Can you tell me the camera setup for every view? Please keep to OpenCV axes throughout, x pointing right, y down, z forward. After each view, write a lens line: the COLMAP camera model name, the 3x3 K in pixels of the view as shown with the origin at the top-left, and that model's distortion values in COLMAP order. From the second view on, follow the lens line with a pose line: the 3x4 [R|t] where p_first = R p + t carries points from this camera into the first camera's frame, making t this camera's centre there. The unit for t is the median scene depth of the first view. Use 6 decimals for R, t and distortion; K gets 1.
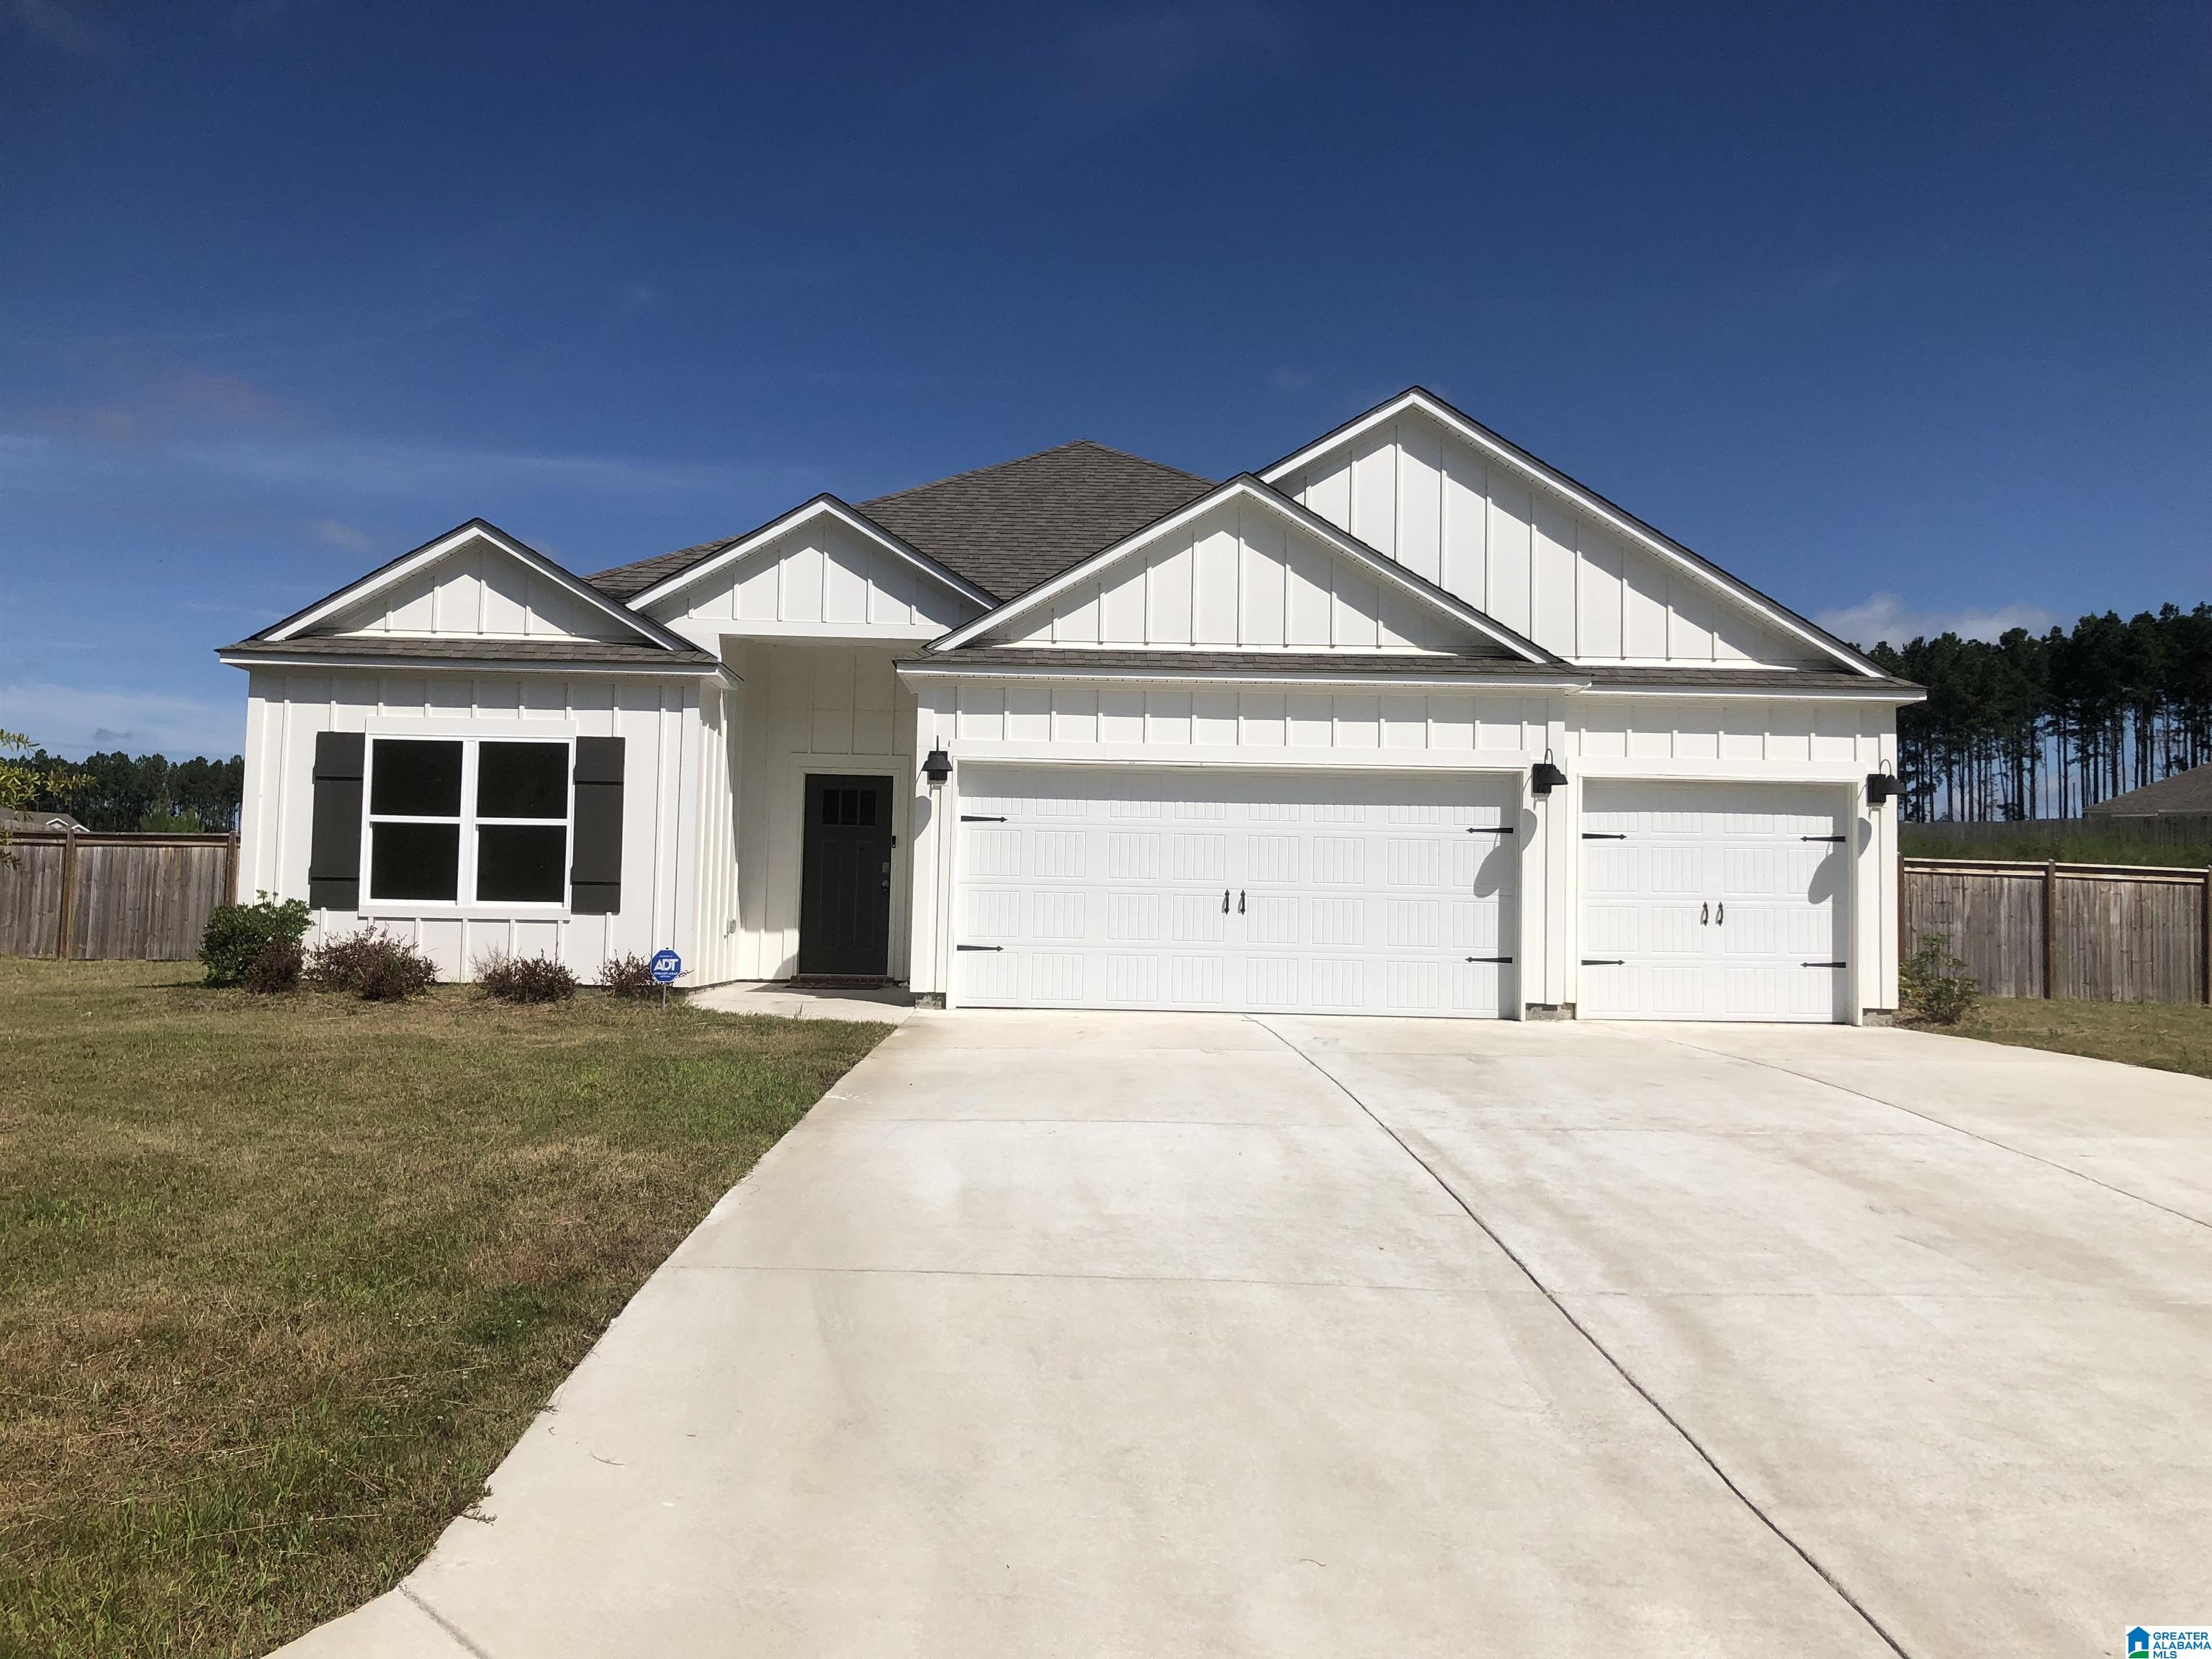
lens RADIAL K [[1762.8, 0, 1106.0], [0, 1762.8, 829.5], [0, 0, 1]] dist [0.056344, -0.002009]
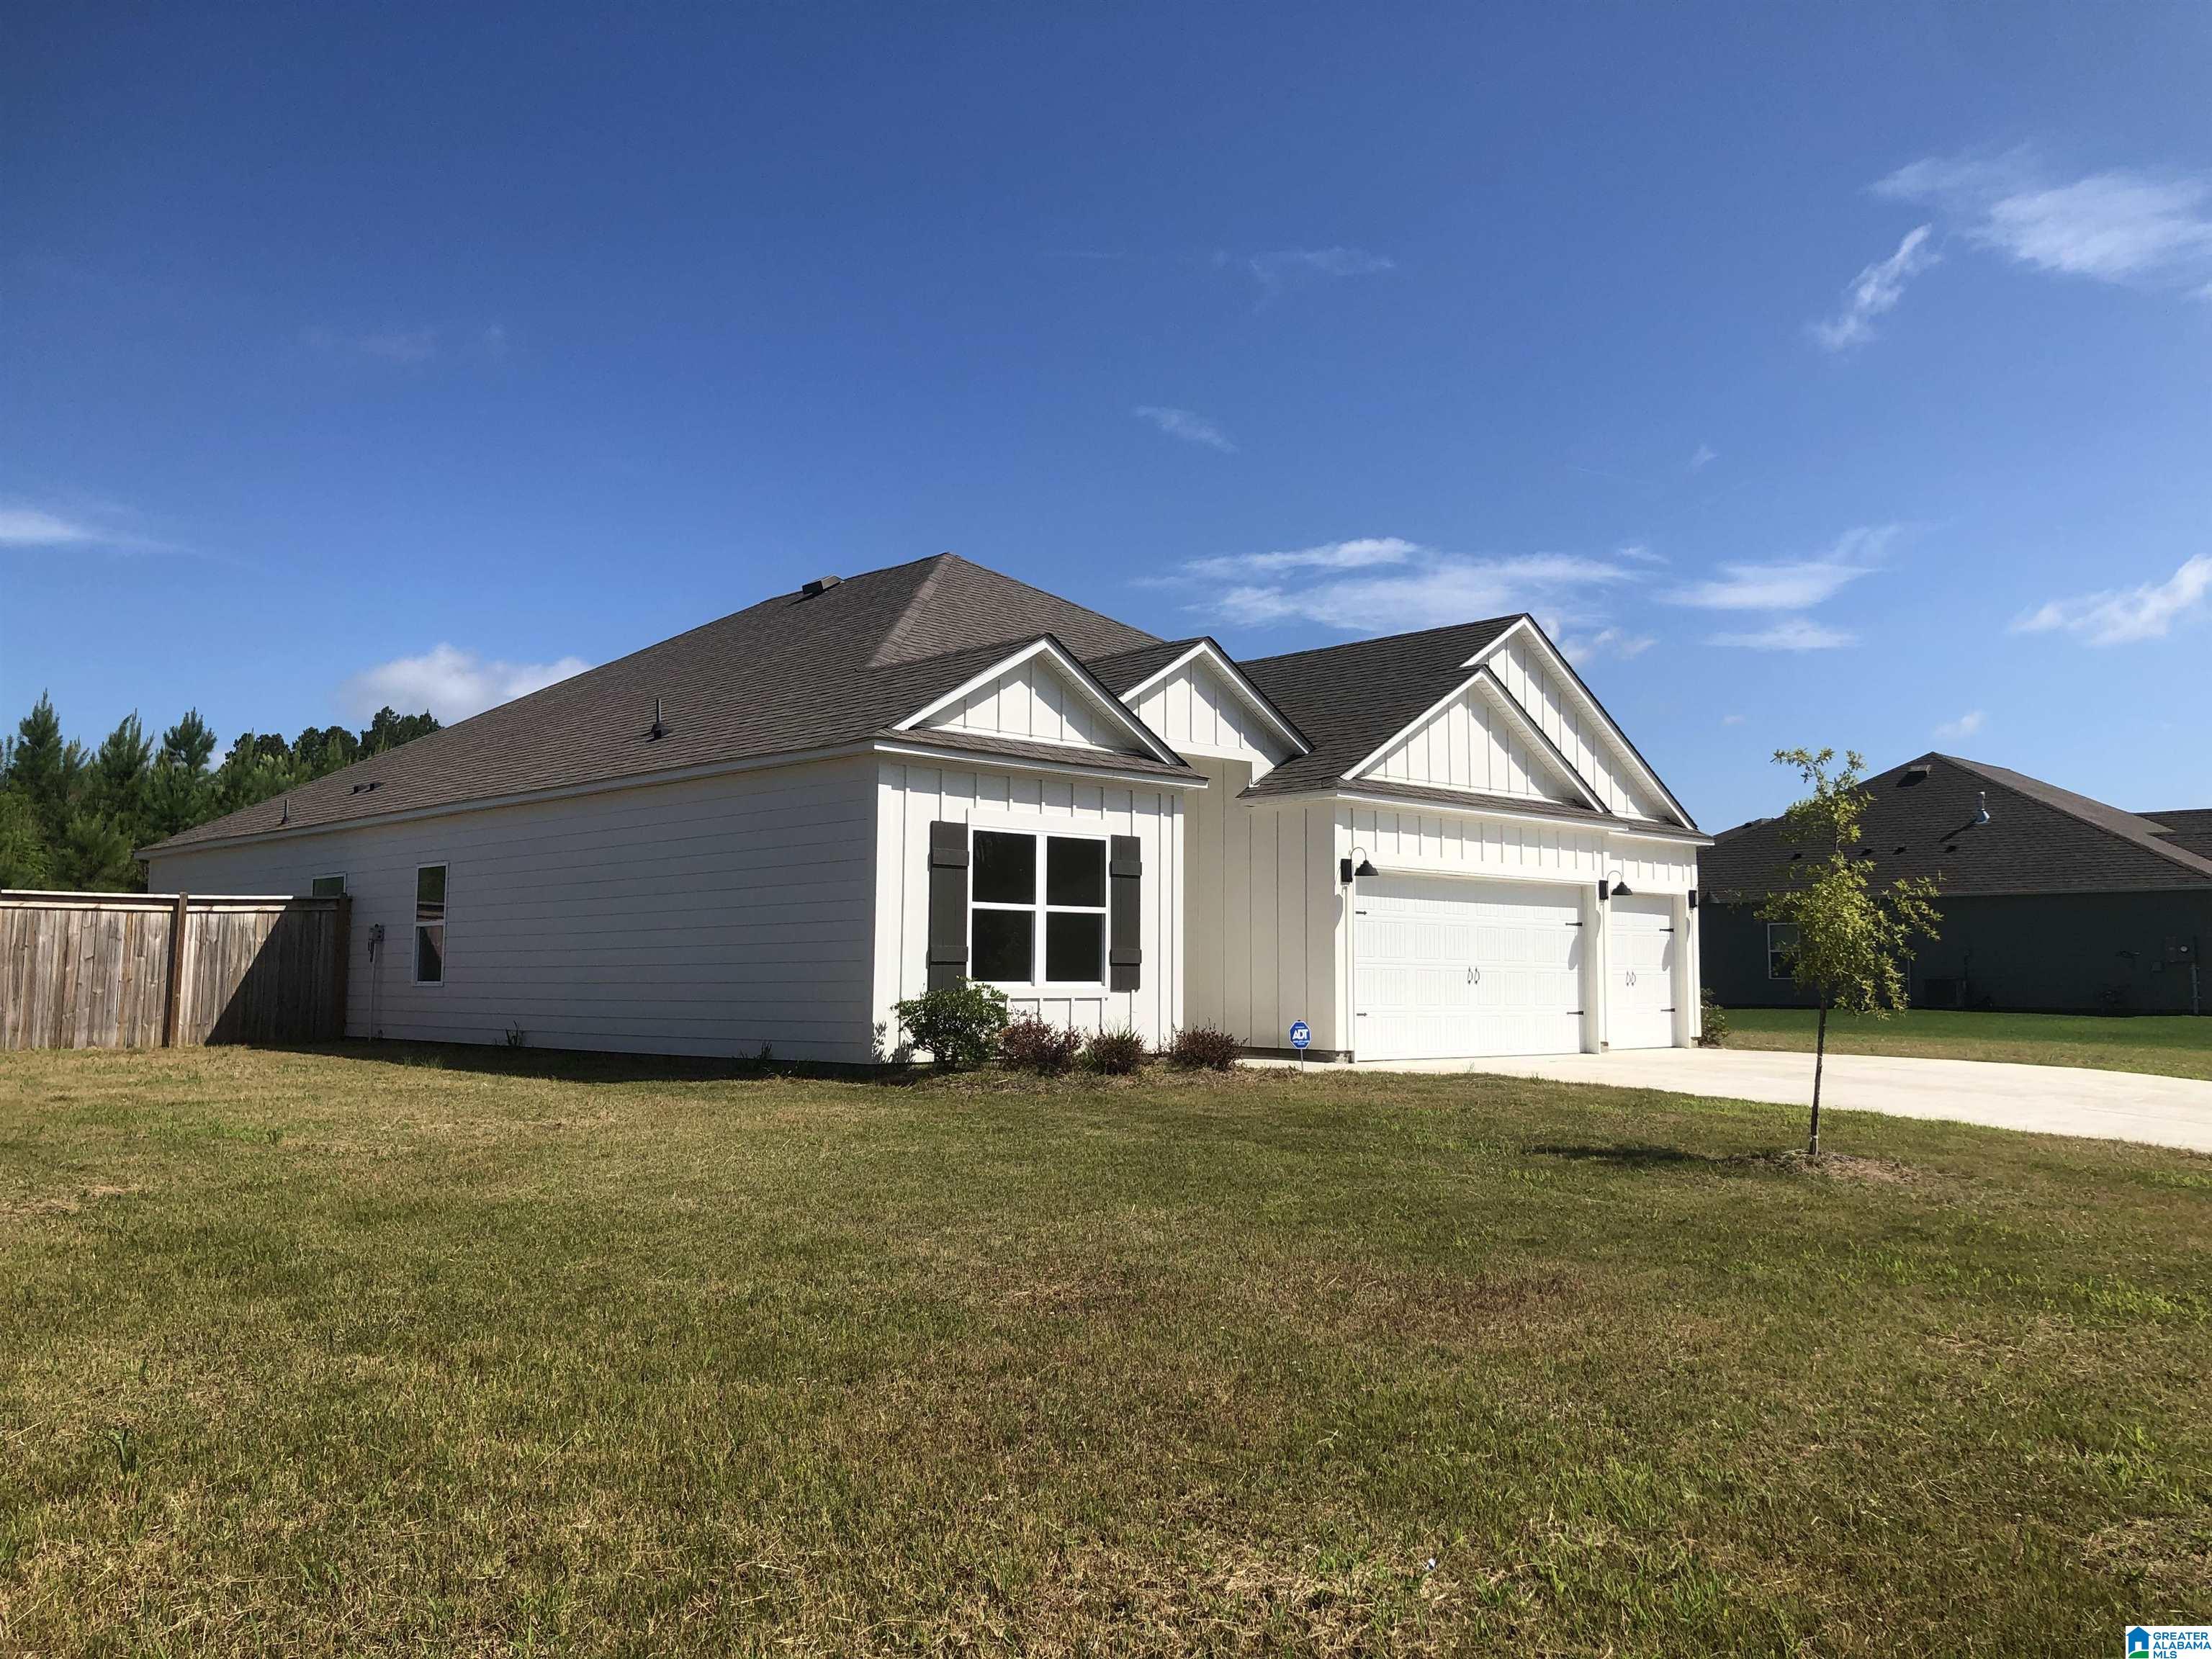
lens RADIAL K [[1762.8, 0, 1106.0], [0, 1762.8, 829.5], [0, 0, 1]] dist [0.056344, -0.002009]
pose [[0.742234, 0.042970, 0.668762, -1.053336], [-0.030118, 0.999073, -0.030767, -0.021102], [-0.669464, 0.002694, 0.742840, 0.169865]]
